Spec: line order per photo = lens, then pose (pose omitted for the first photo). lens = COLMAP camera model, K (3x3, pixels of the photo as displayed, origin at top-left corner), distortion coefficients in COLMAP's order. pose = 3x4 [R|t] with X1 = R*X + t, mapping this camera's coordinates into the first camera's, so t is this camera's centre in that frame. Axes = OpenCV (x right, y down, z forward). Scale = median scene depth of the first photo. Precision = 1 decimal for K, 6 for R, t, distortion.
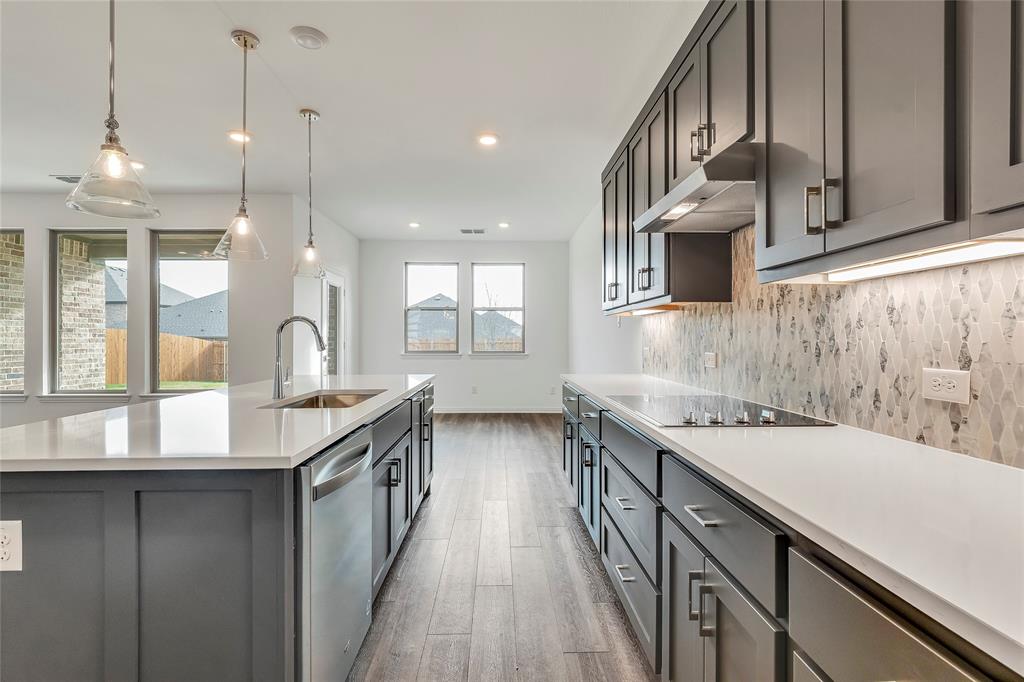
lens RADIAL K [[488.6, 0, 519.3], [0, 488.6, 337.7], [0, 0, 1]] dist [-0.005592, 0.003355]
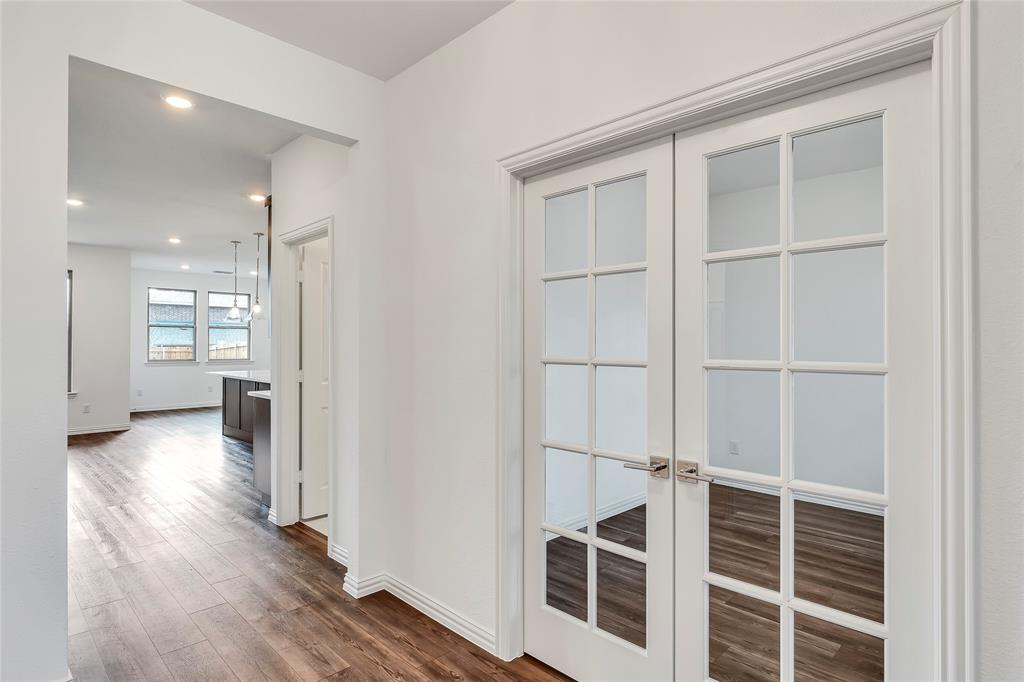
lens RADIAL K [[548.6, 0, 510.6], [0, 548.6, 341.6], [0, 0, 1]] dist [-0.031460, -0.001029]
pose [[0.734295, 0.005173, 0.678811, -1.018374], [-0.003191, 0.999986, -0.004168, -0.032995], [-0.678823, 0.000895, 0.734301, -1.289388]]
